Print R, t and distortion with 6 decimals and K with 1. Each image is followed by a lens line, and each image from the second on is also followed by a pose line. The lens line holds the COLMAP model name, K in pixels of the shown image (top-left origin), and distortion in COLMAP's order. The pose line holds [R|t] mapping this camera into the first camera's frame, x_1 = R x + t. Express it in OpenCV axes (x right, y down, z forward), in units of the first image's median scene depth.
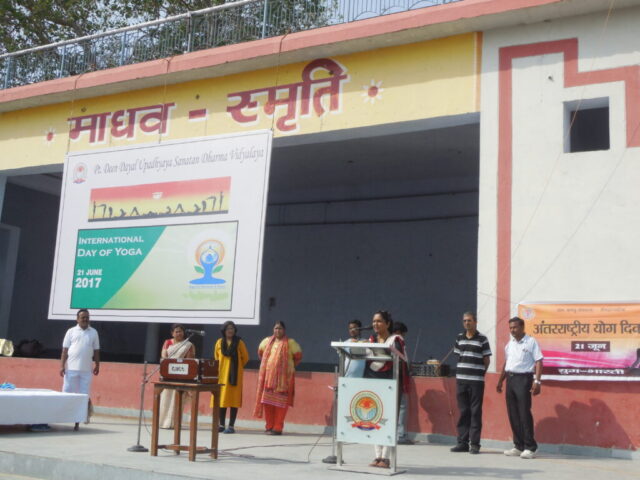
lens RADIAL K [[854.0, 0, 320.0], [0, 854.0, 240.0], [0, 0, 1]] dist [-0.028013, -0.009130]
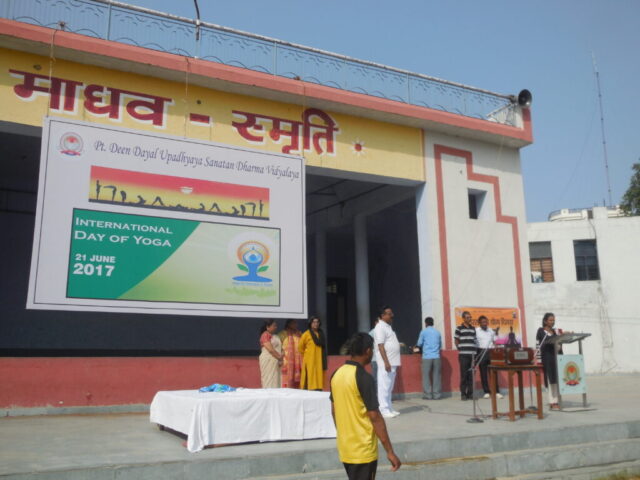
lens RADIAL K [[653.7, 0, 320.0], [0, 653.7, 240.0], [0, 0, 1]] dist [-0.028975, -0.011916]
pose [[0.512515, 0.102623, 0.852524, -0.814036], [-0.098314, 0.993317, -0.060467, 0.040748], [-0.853032, -0.052825, 0.519179, 0.483850]]
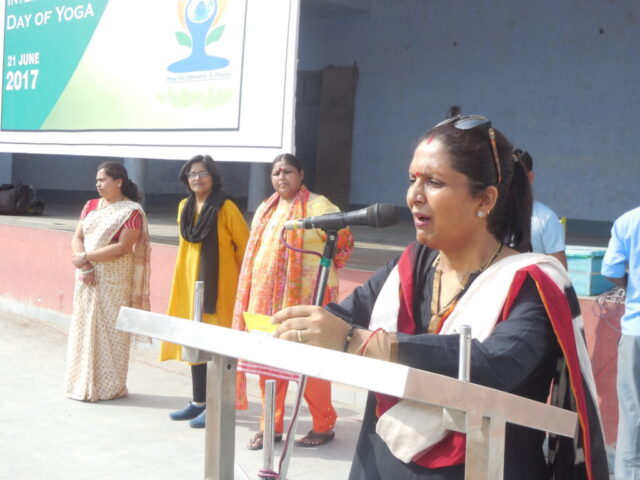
lens RADIAL K [[986.8, 0, 320.0], [0, 986.8, 240.0], [0, 0, 1]] dist [-0.015884, -0.029802]
pose [[0.965467, 0.010743, -0.260303, 0.064201], [0.040326, 0.980945, 0.190054, 0.043080], [0.257384, -0.193988, 0.946637, 0.509679]]
